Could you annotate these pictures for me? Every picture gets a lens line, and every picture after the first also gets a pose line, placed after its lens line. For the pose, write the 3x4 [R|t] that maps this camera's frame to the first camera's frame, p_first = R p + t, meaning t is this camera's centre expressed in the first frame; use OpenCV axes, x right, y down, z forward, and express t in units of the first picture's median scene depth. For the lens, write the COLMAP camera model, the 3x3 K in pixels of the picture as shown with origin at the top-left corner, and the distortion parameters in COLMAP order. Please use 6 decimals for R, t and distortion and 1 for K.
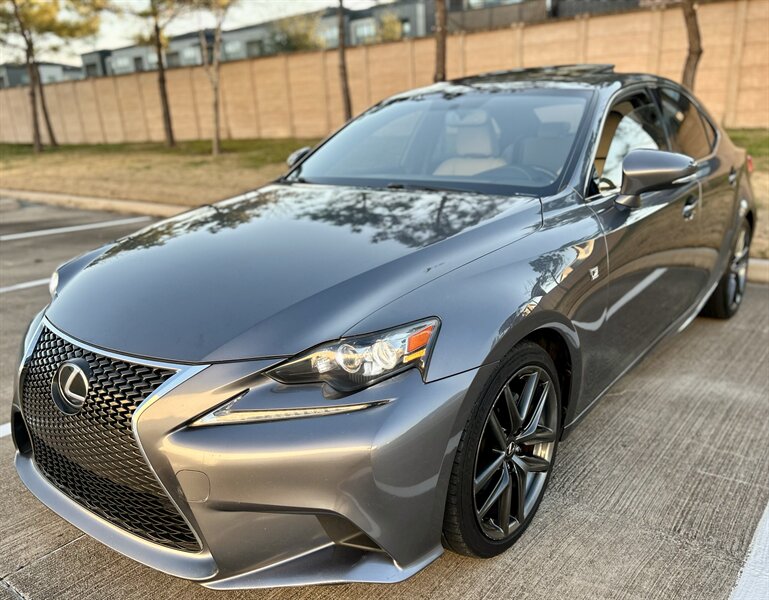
lens RADIAL K [[635.1, 0, 389.1], [0, 635.1, 321.2], [0, 0, 1]] dist [0.038676, -0.037950]
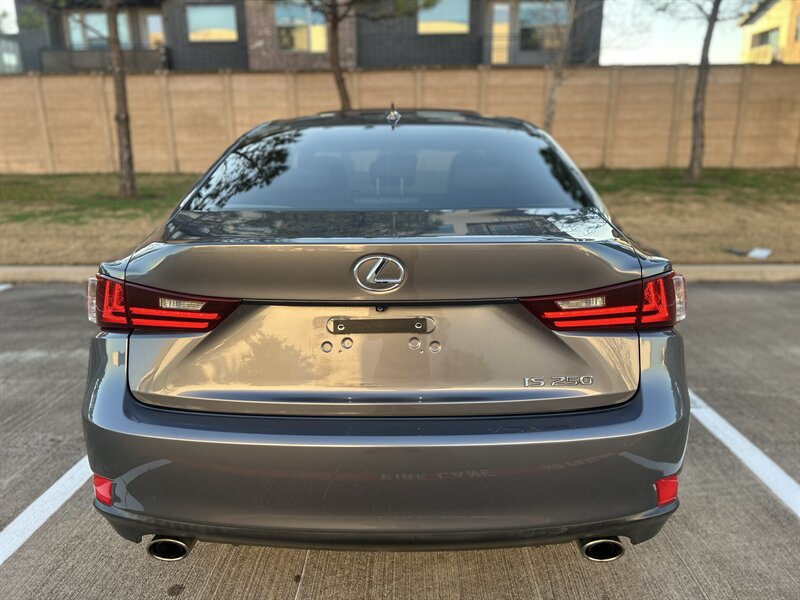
lens RADIAL K [[592.3, 0, 400.0], [0, 592.3, 300.0], [0, 0, 1]] dist [0.061605, -0.091634]
pose [[0.810909, -0.114711, 0.573819, -0.622894], [0.159861, 0.986724, -0.028657, -0.037219], [-0.562914, 0.114970, 0.818480, 0.166715]]
